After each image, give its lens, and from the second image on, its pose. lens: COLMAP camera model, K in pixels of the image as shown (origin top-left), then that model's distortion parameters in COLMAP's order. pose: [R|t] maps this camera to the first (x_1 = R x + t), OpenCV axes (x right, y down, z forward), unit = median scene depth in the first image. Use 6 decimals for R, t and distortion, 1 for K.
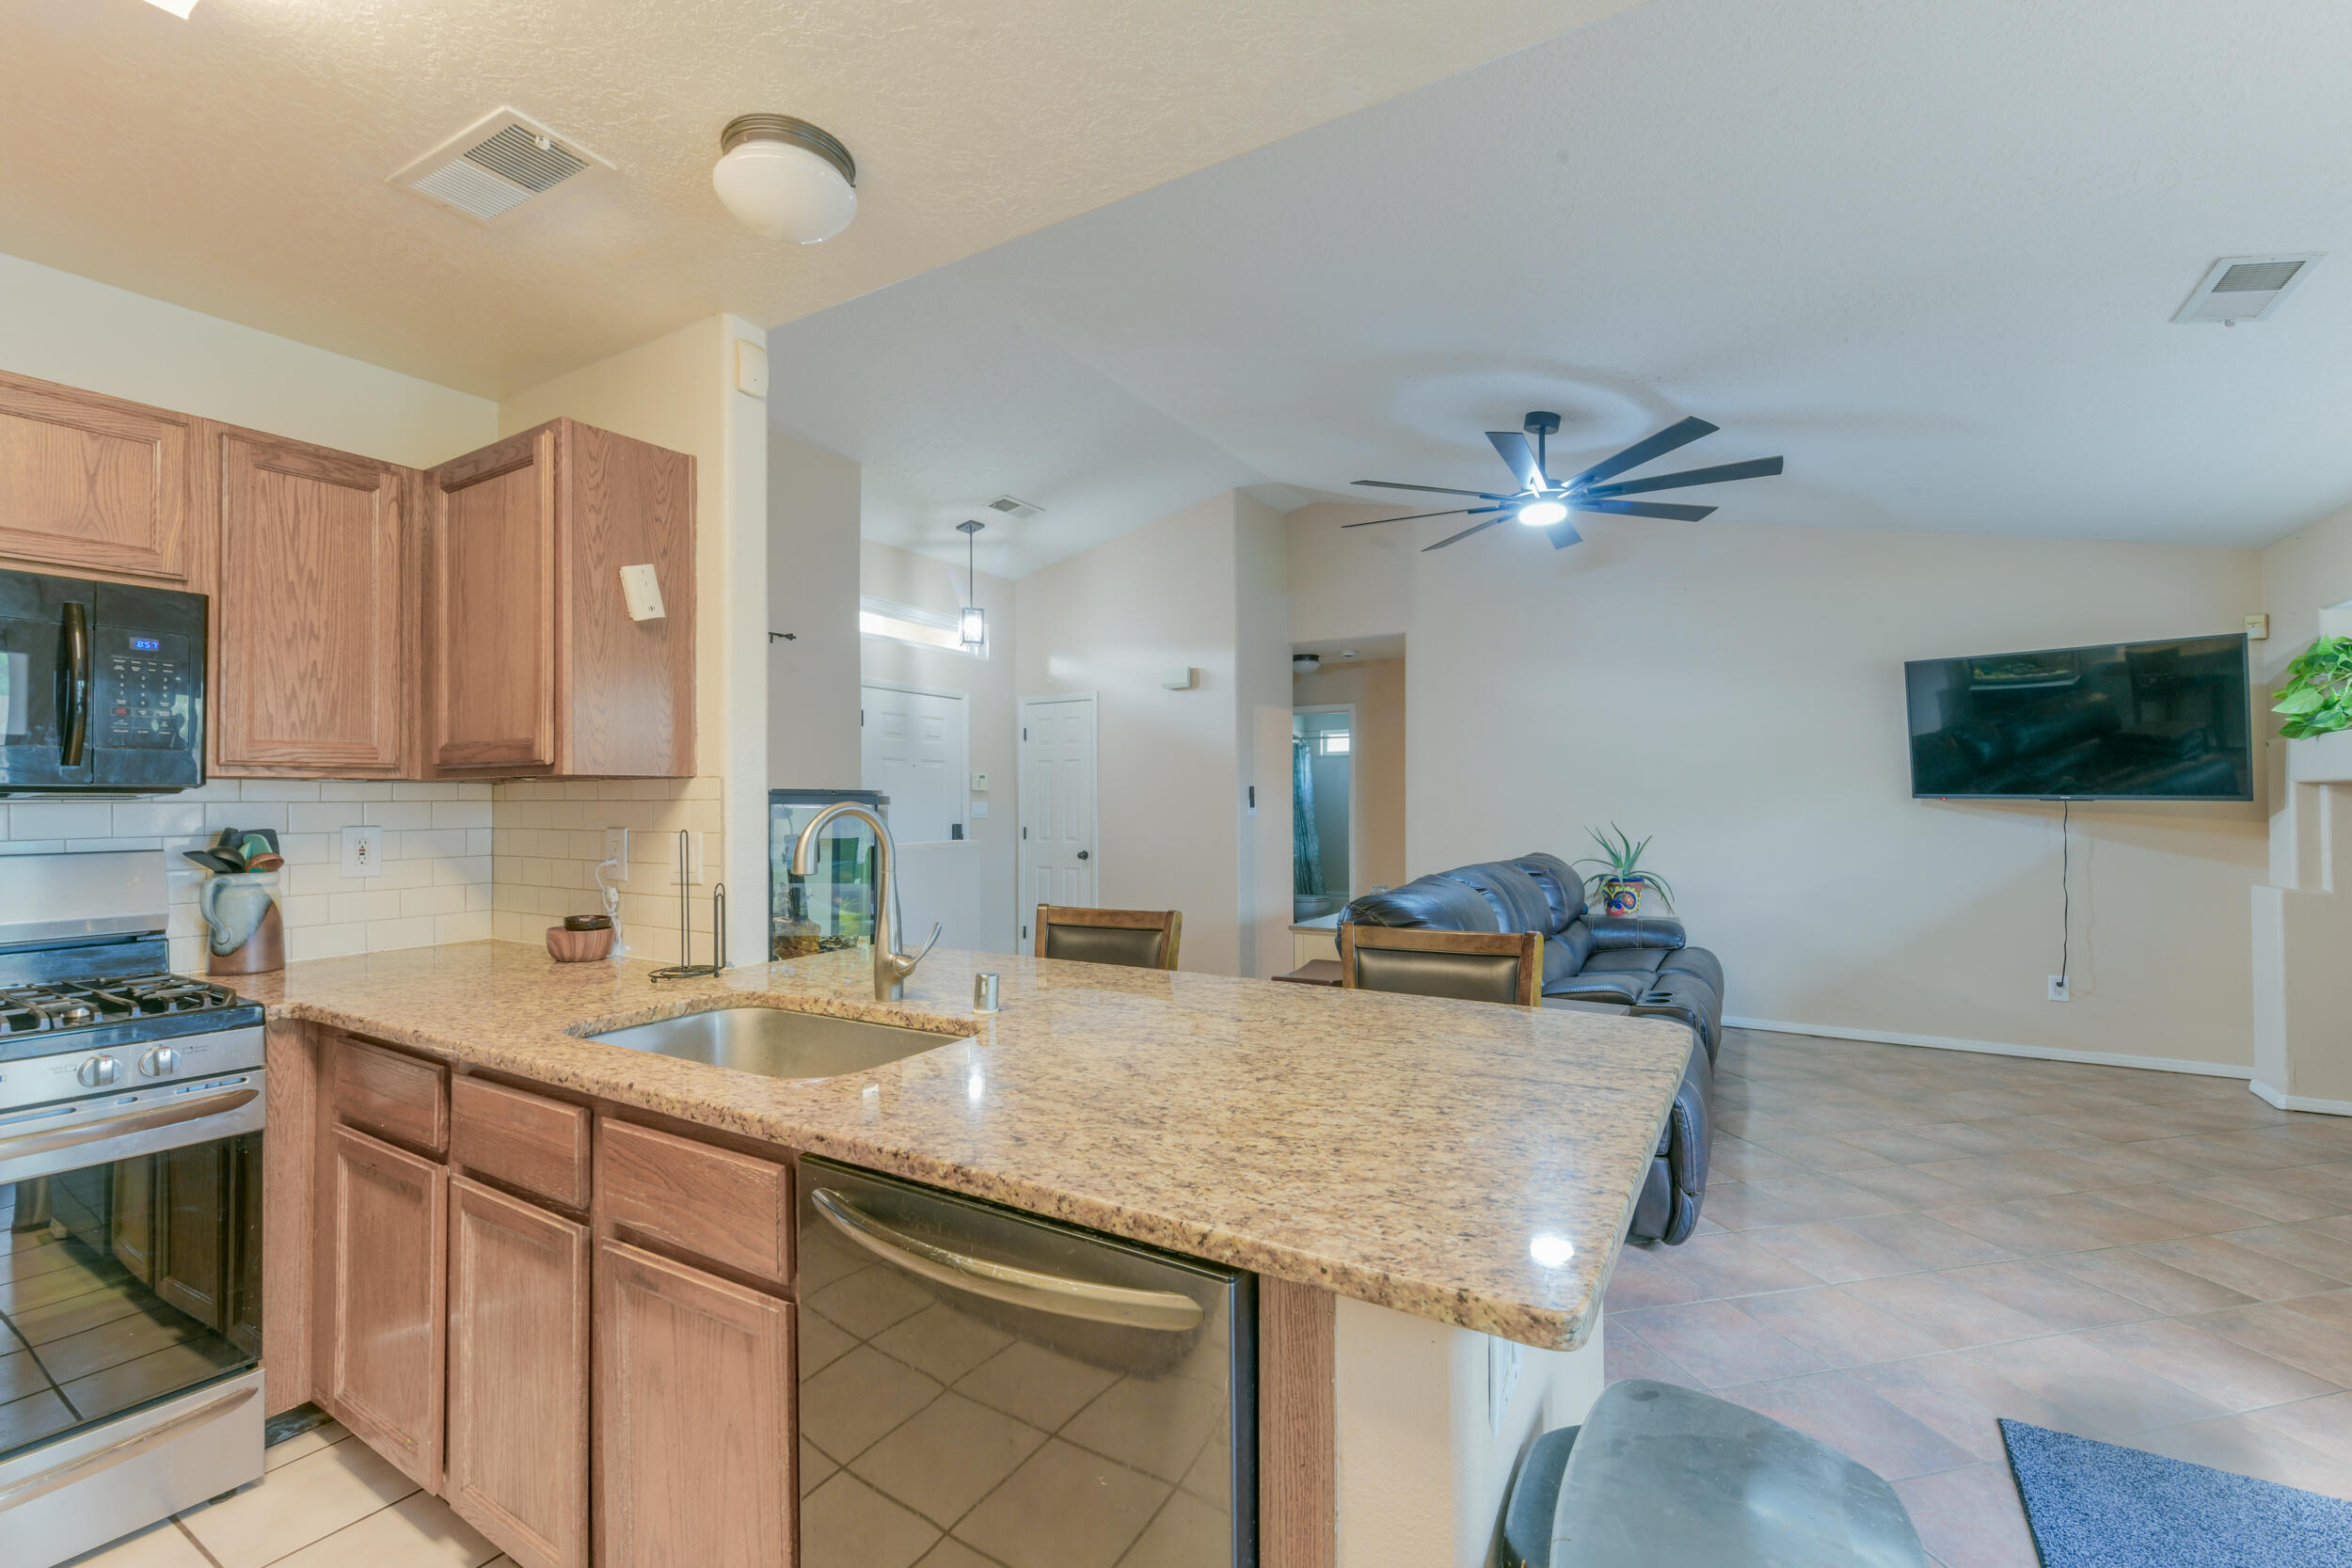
lens RADIAL K [[997.8, 0, 1168.1], [0, 997.8, 788.4], [0, 0, 1]] dist [0.021340, -0.009416]
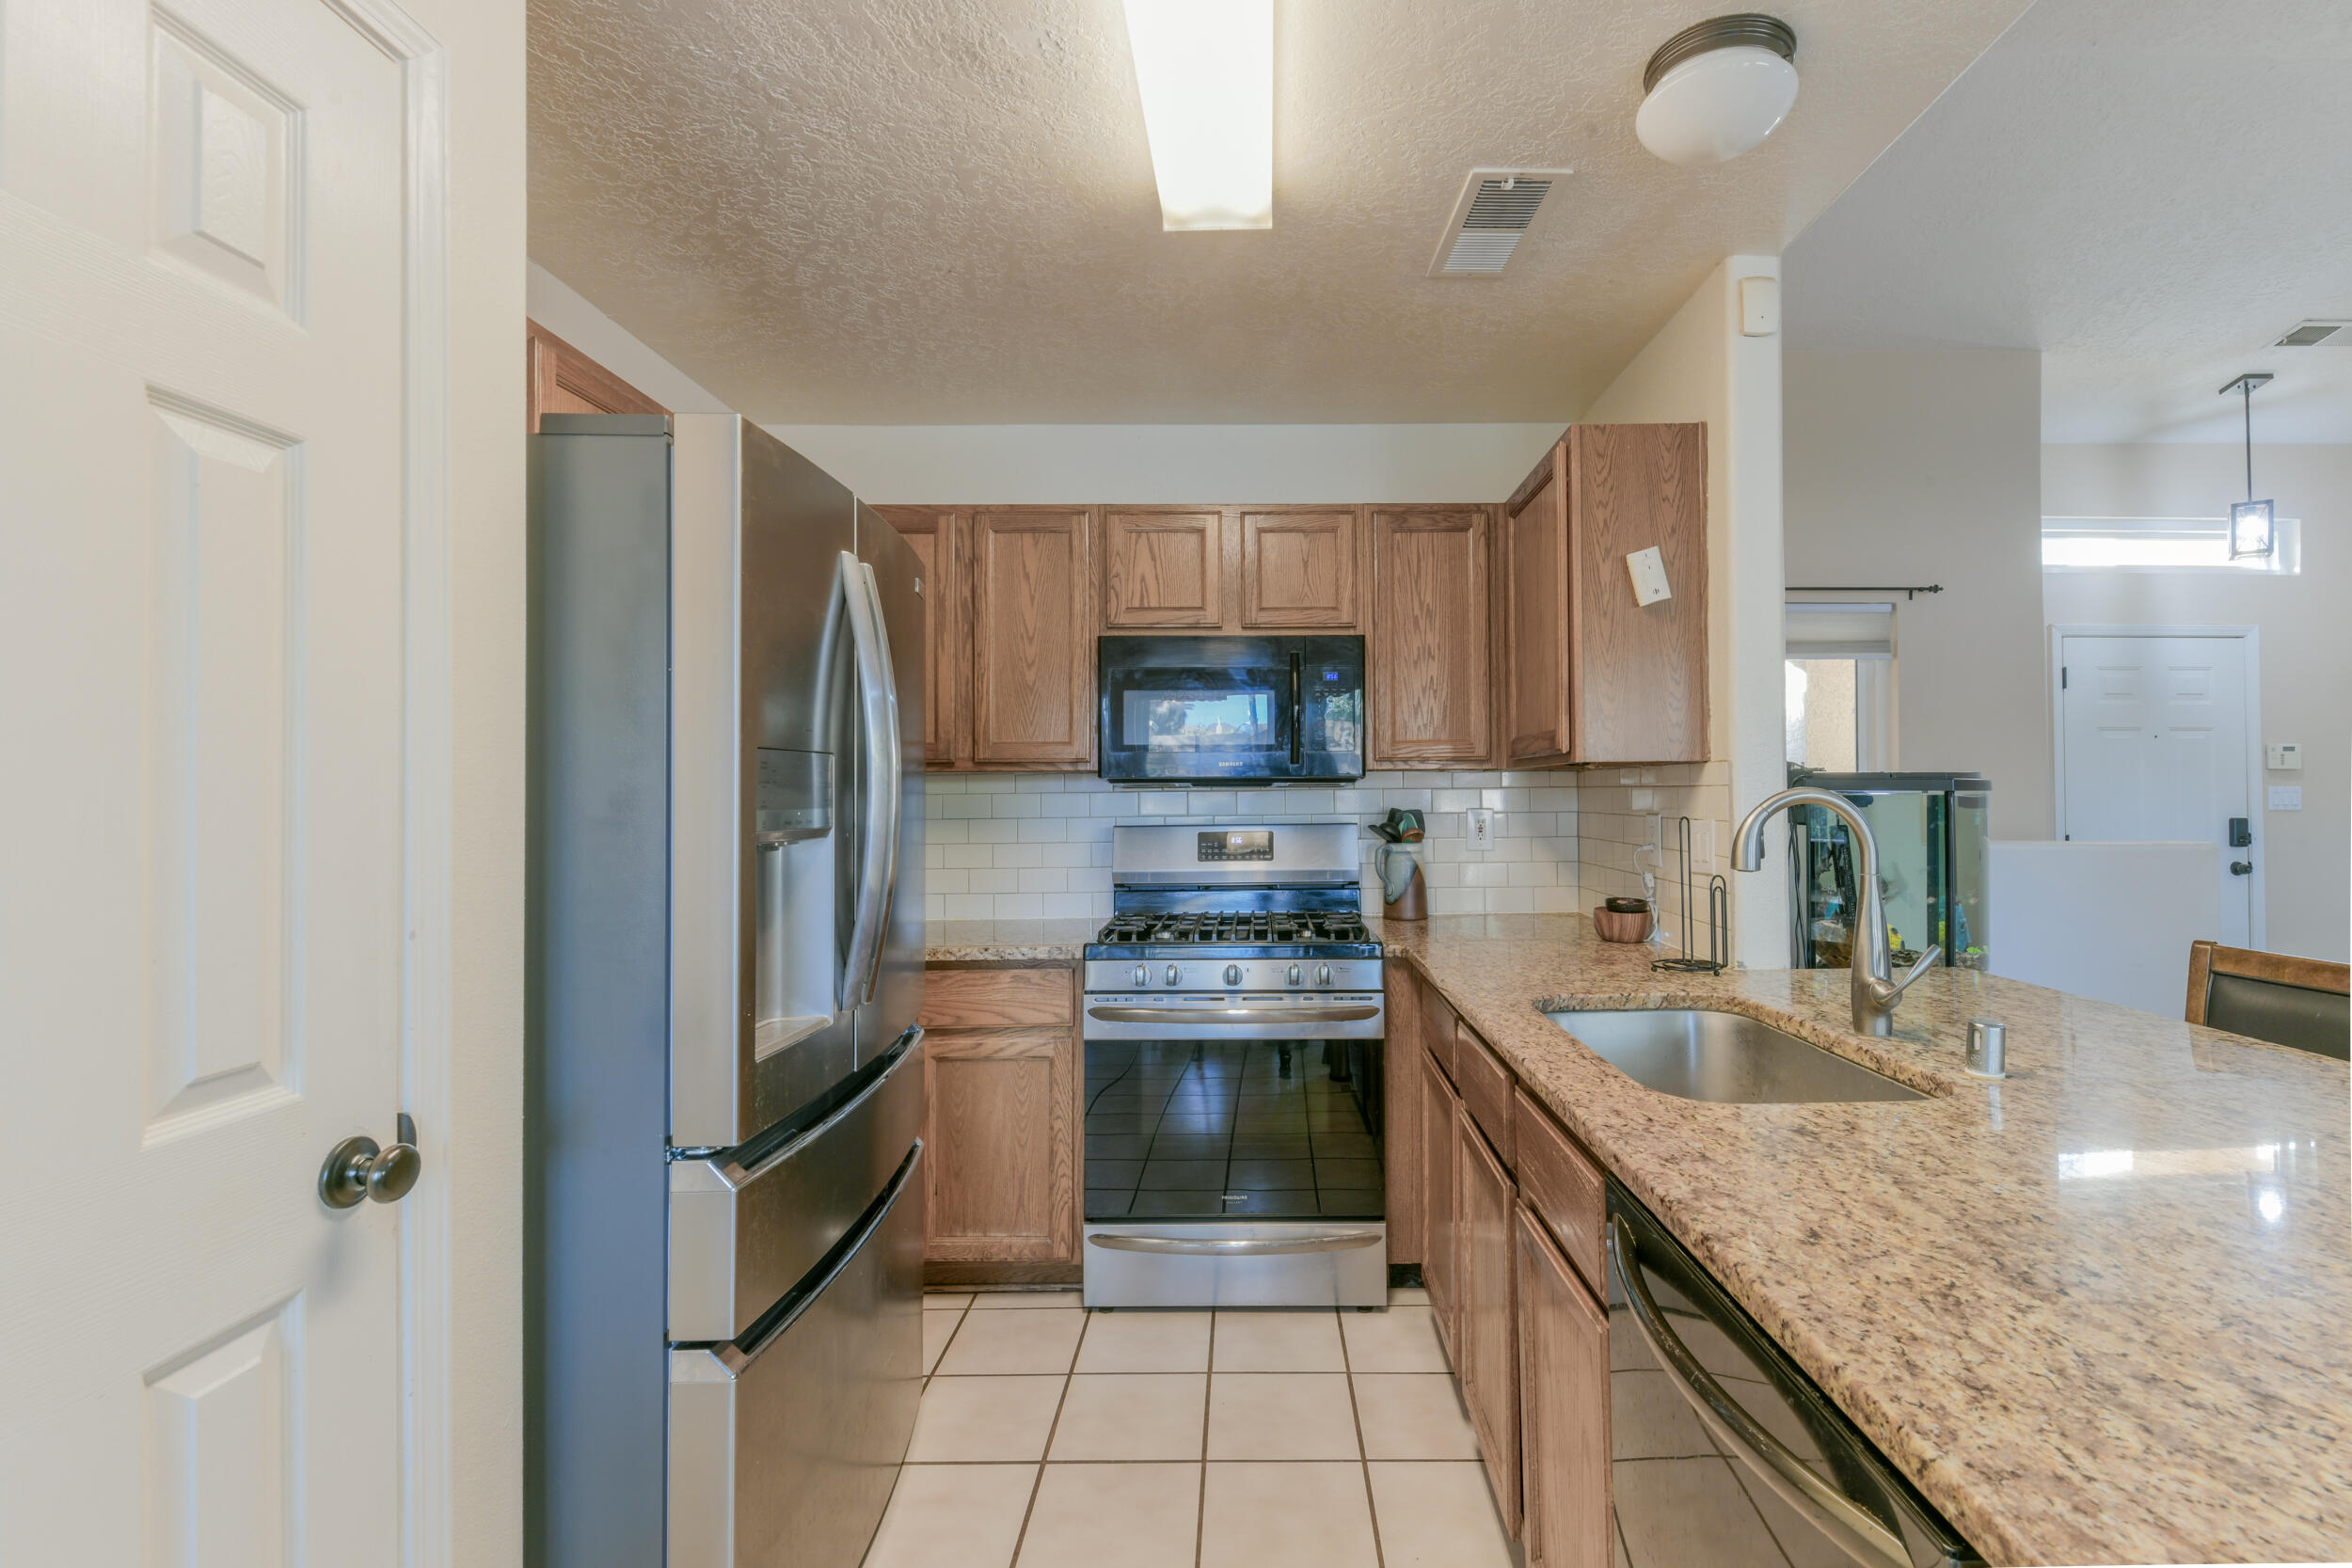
lens RADIAL K [[1069.3, 0, 1286.0], [0, 1069.3, 780.1], [0, 0, 1]] dist [0.025178, -0.017658]
pose [[0.544589, -0.008008, -0.838665, 0.147835], [0.014178, 0.999899, -0.000342, 0.000715], [0.838583, -0.011704, 0.544648, 0.105368]]
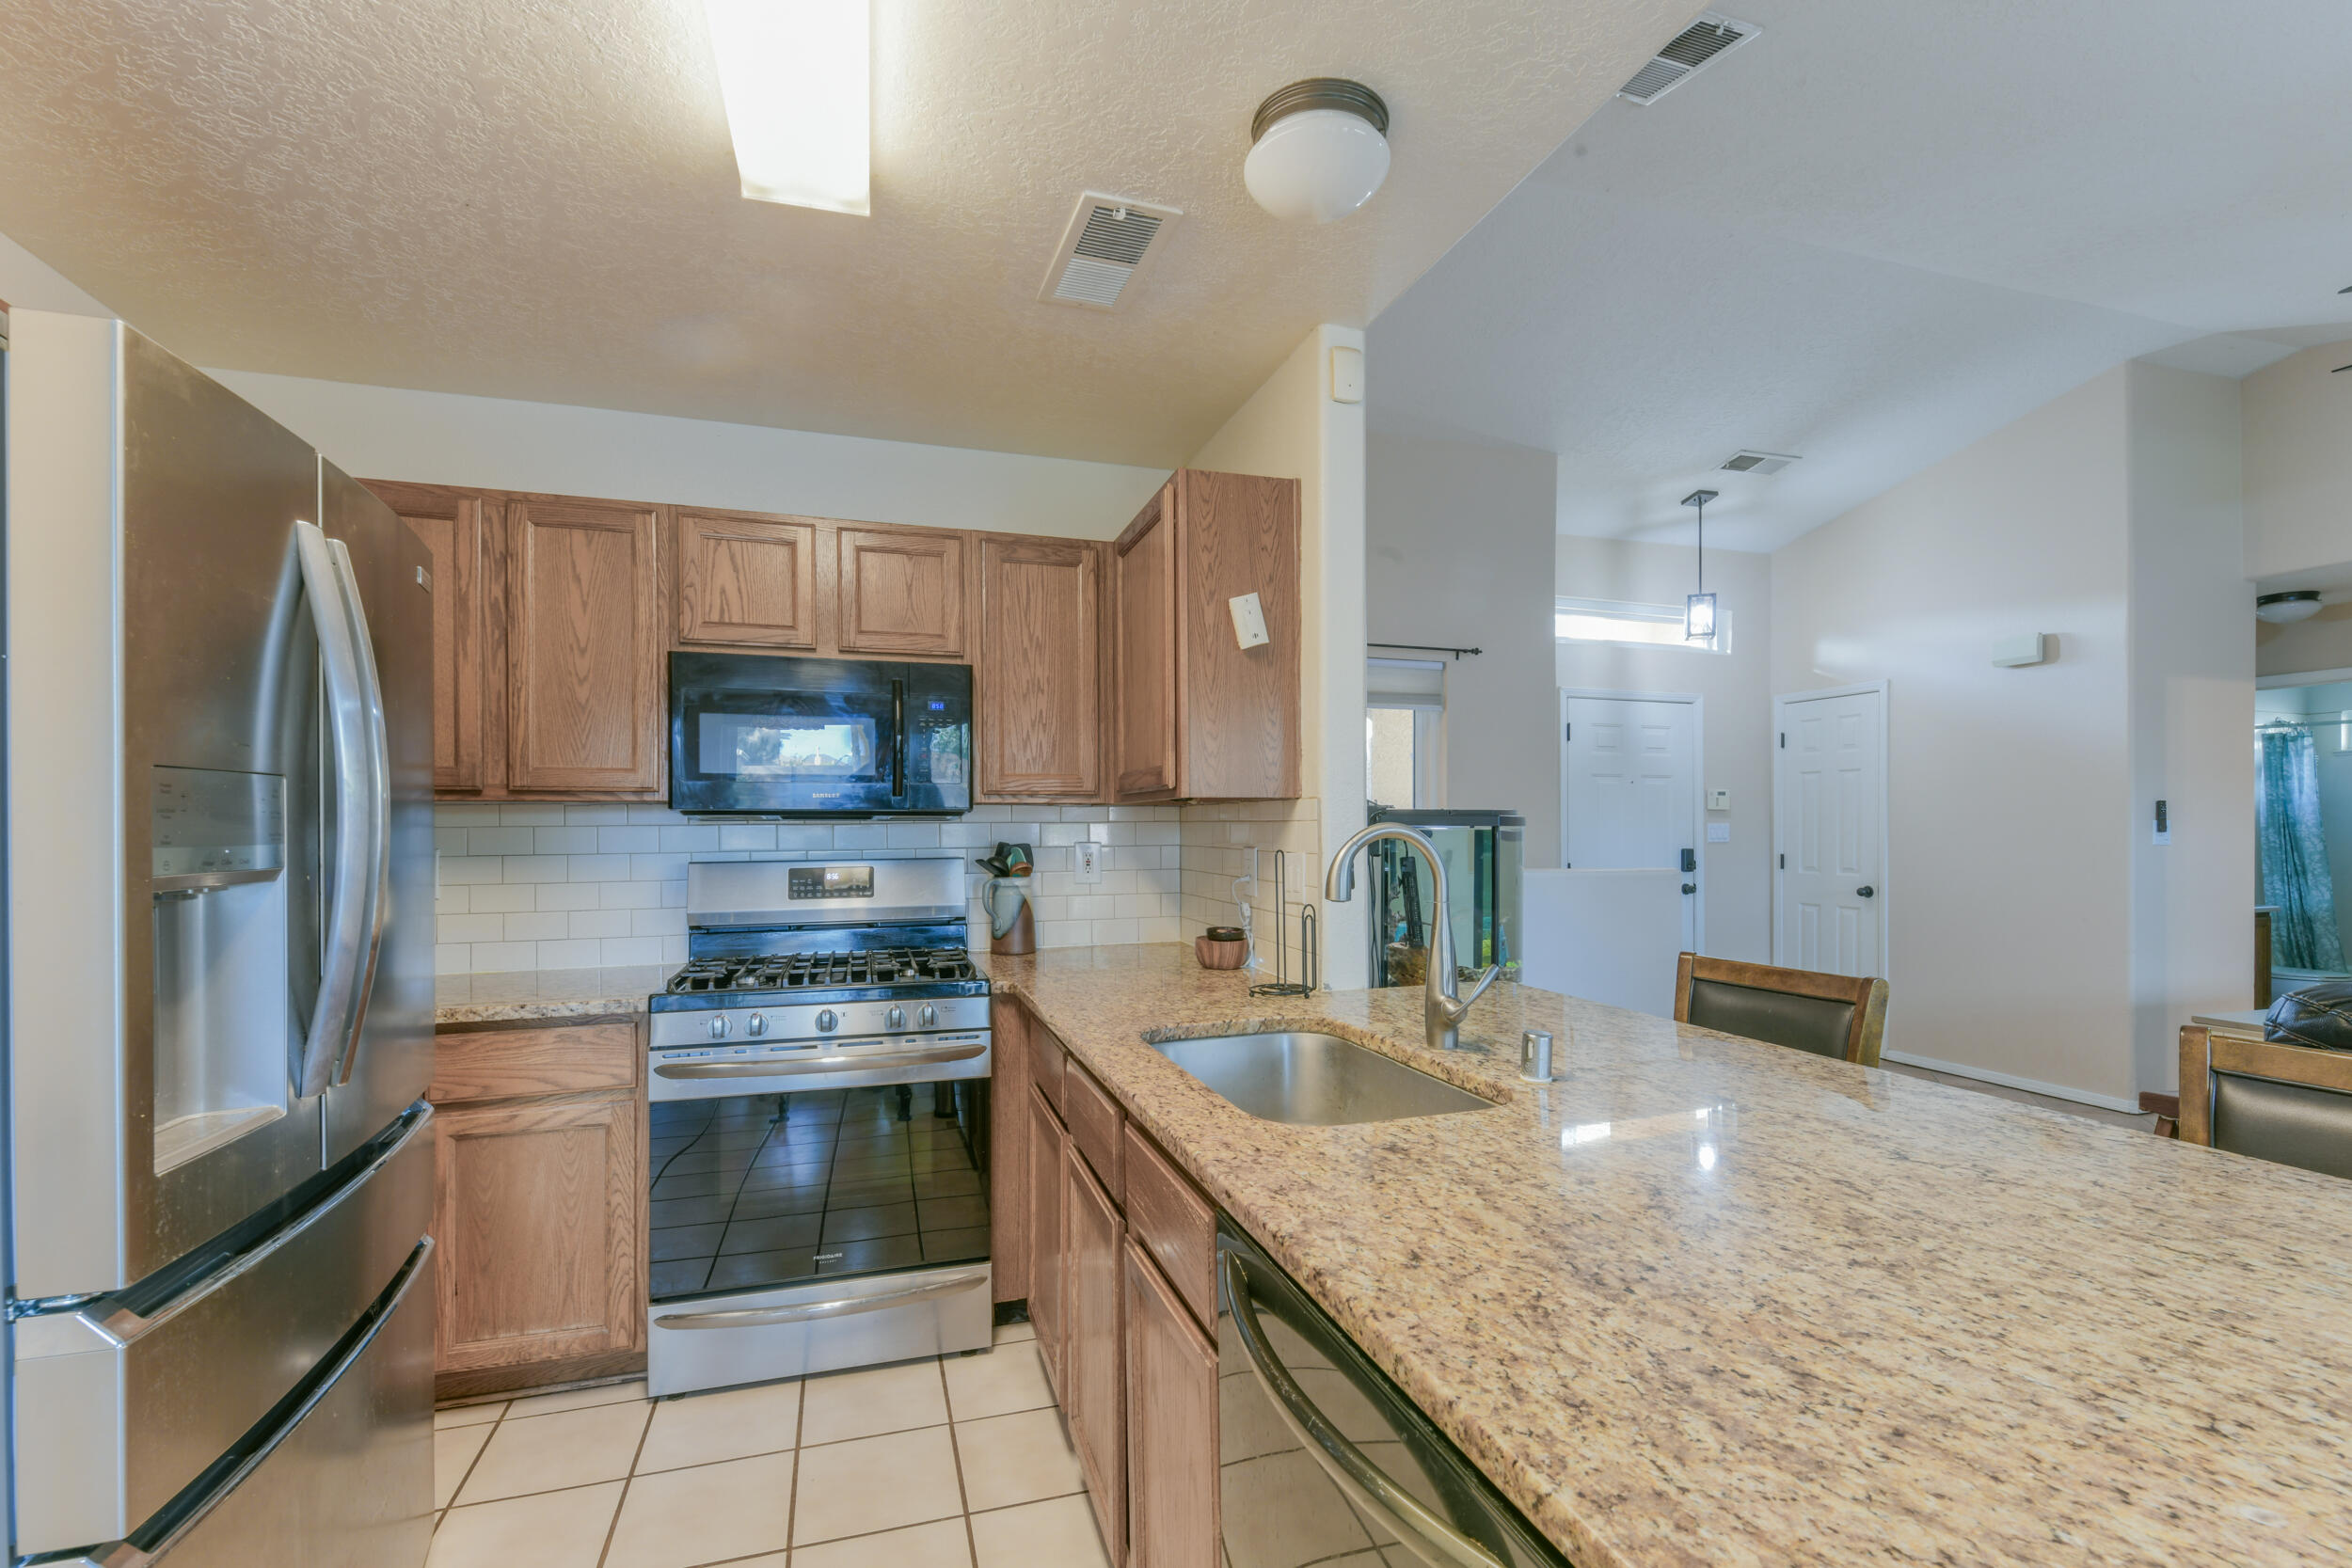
lens RADIAL K [[1024.8, 0, 1197.1], [0, 1024.8, 828.0], [0, 0, 1]] dist [0.021823, -0.013034]
pose [[0.761275, 0.004055, -0.648417, 0.110275], [0.007788, 0.999851, 0.015395, 0.001842], [0.648382, -0.016770, 0.761130, 0.134055]]
